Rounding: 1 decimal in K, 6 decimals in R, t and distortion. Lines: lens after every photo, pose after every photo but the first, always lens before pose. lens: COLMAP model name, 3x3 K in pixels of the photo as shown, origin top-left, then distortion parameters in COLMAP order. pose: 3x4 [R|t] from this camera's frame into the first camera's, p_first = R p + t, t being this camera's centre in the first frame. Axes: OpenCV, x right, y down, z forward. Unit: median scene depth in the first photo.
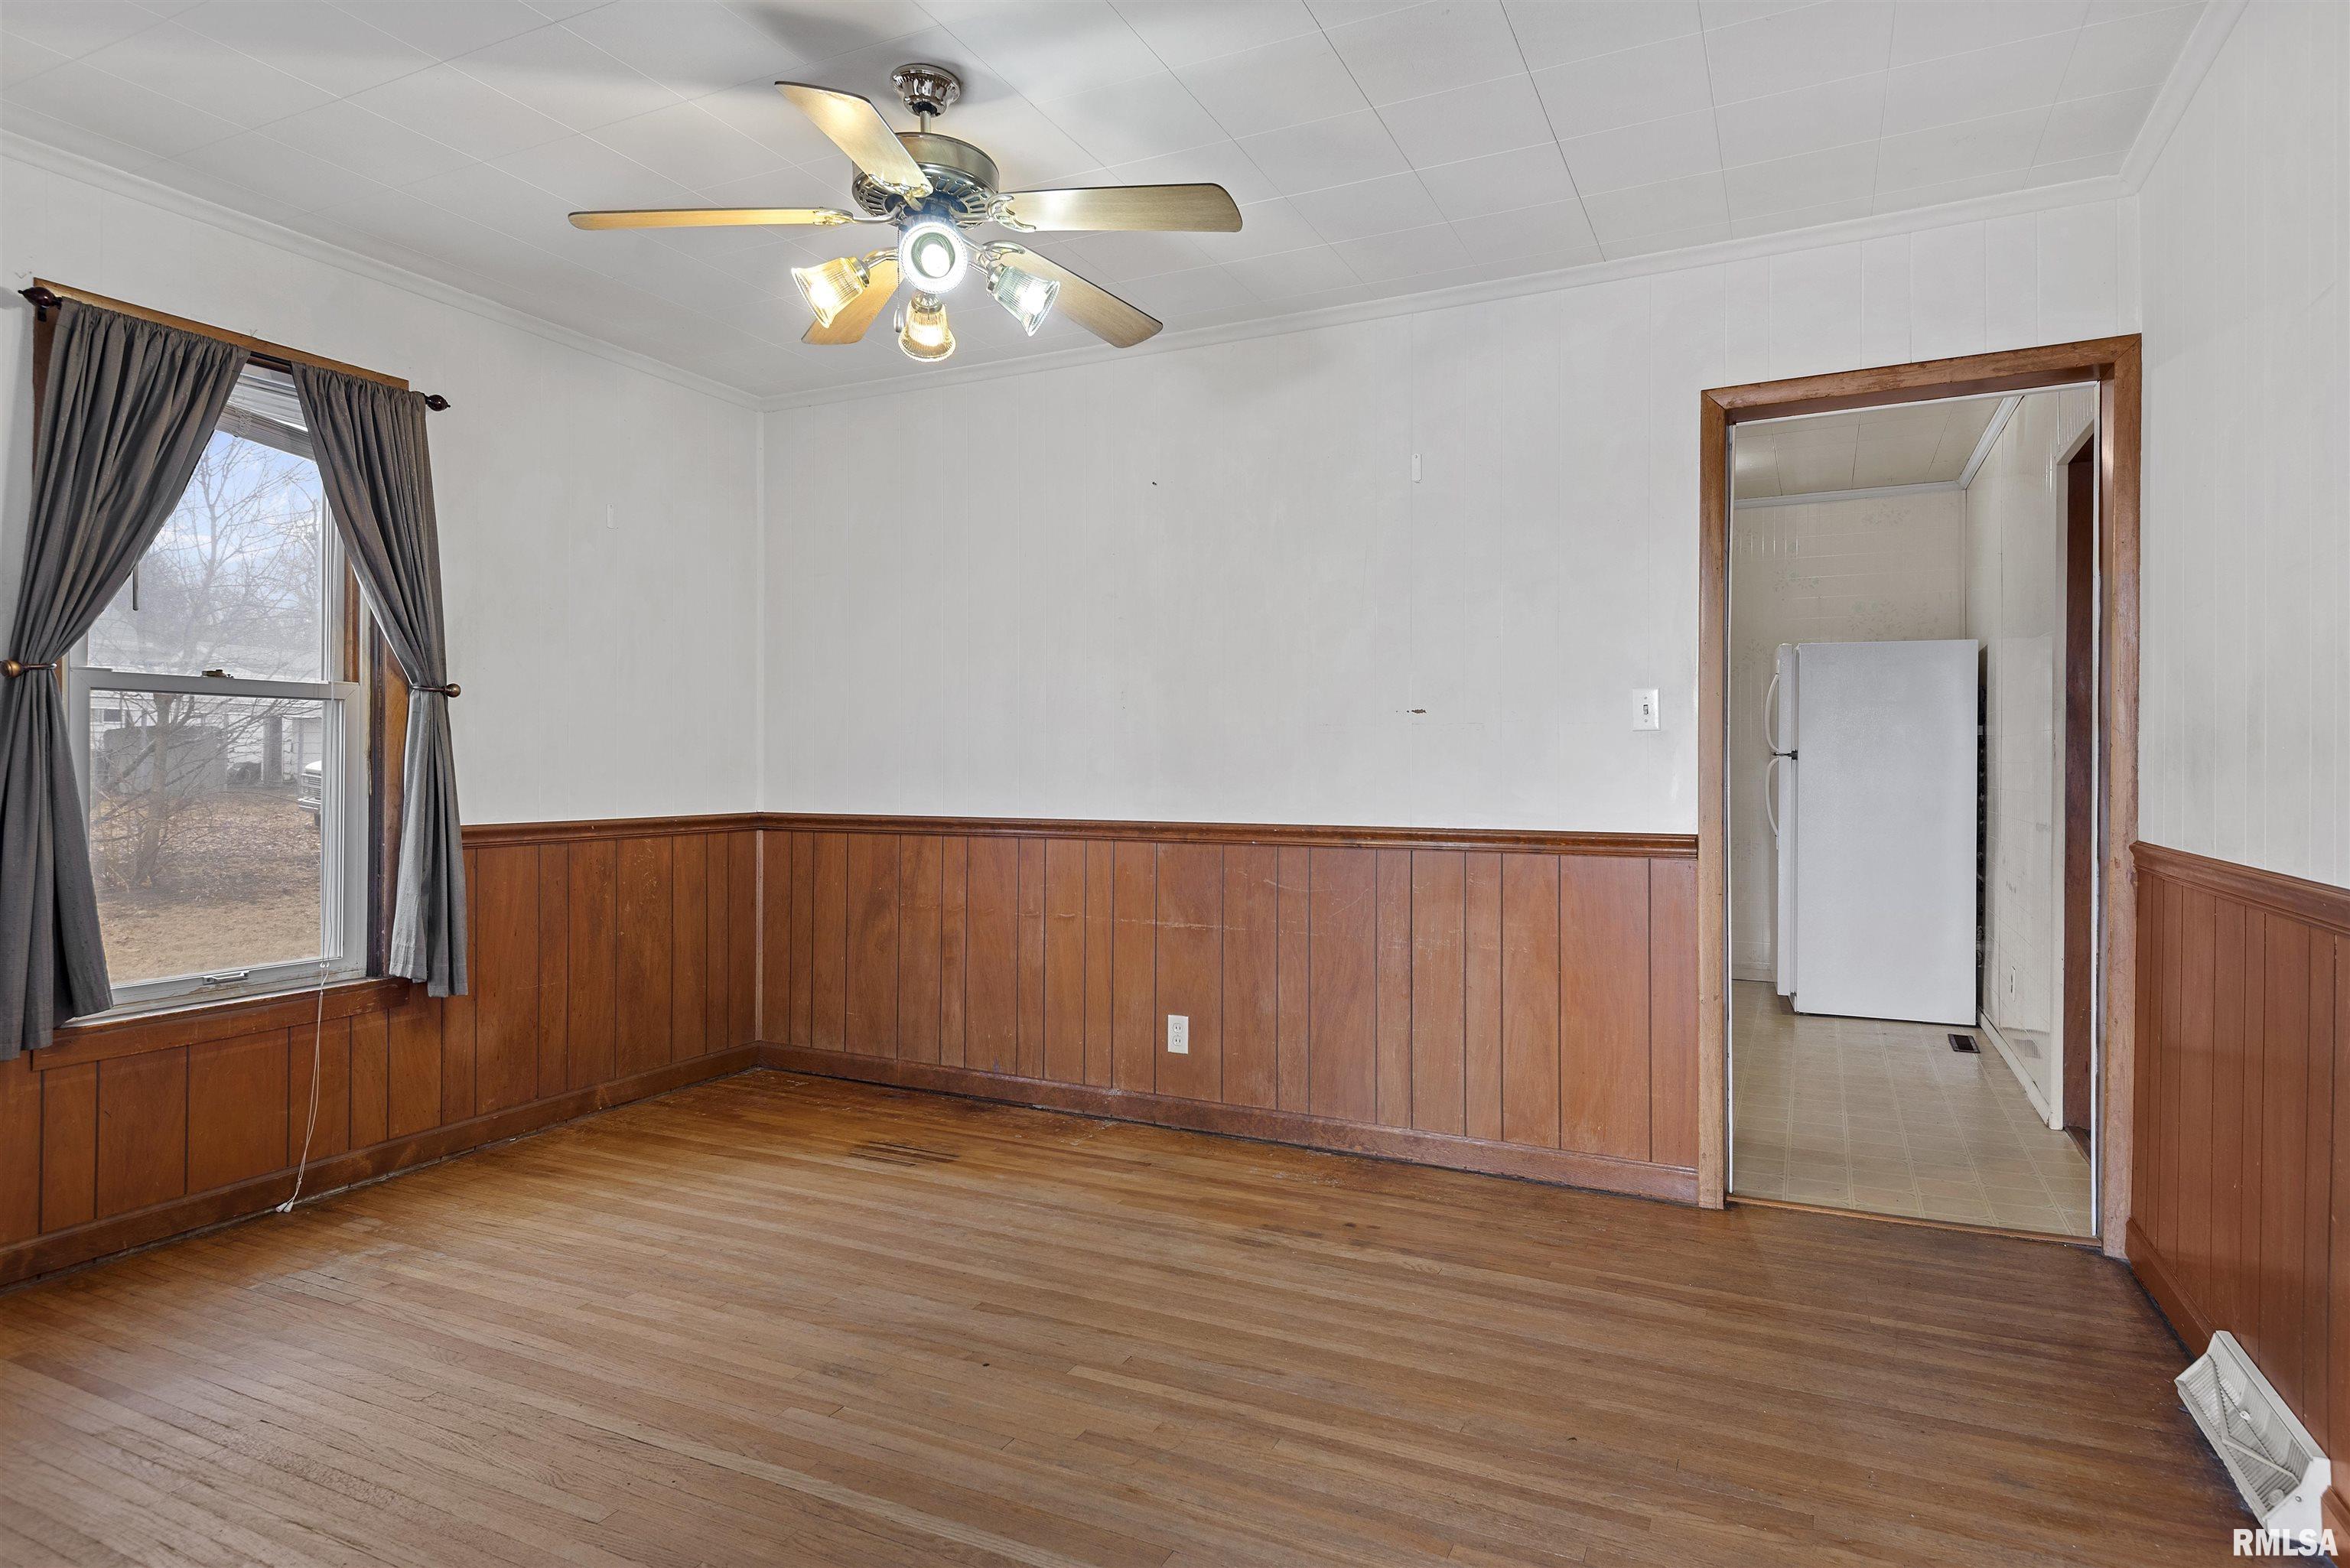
lens RADIAL K [[1285.1, 0, 1173.8], [0, 1285.1, 750.2], [0, 0, 1]] dist [0.044864, -0.028986]
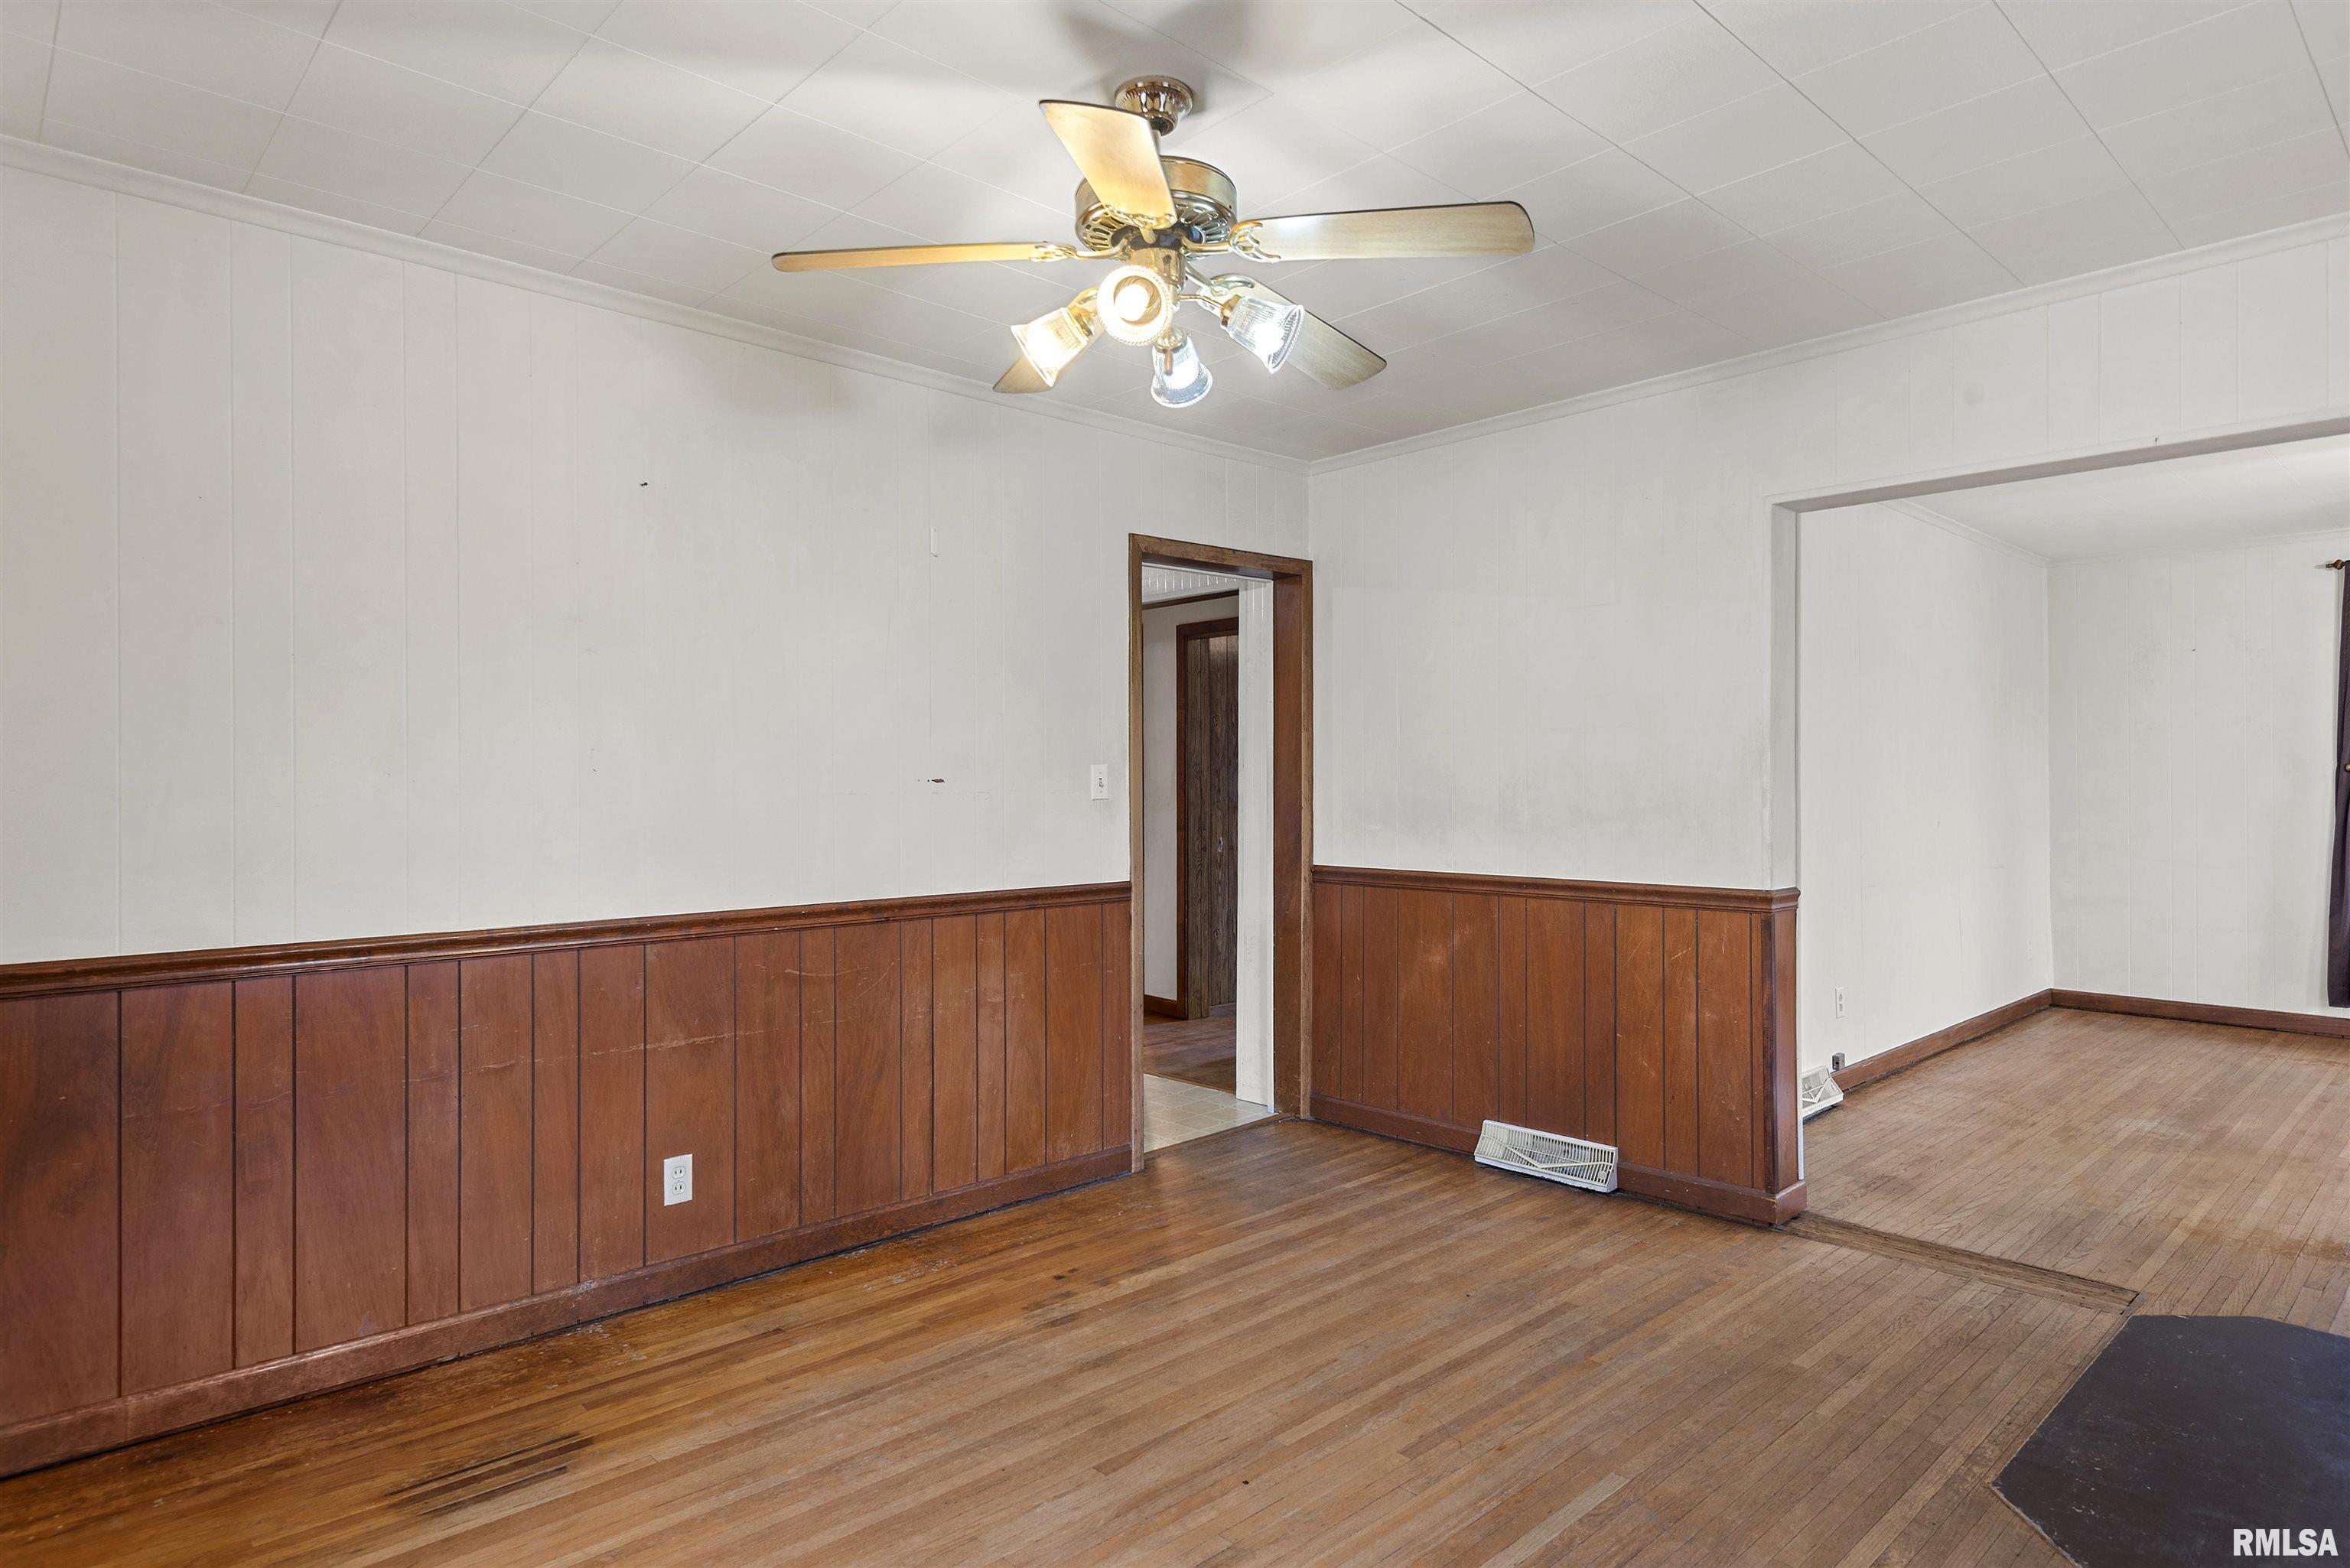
lens RADIAL K [[1292.8, 0, 1166.6], [0, 1292.8, 776.5], [0, 0, 1]] dist [0.047633, -0.030879]
pose [[0.365389, 0.003193, 0.930850, -0.733171], [-0.001177, 0.999995, -0.002968, -0.032551], [-0.930854, -0.000011, 0.365390, 0.478660]]
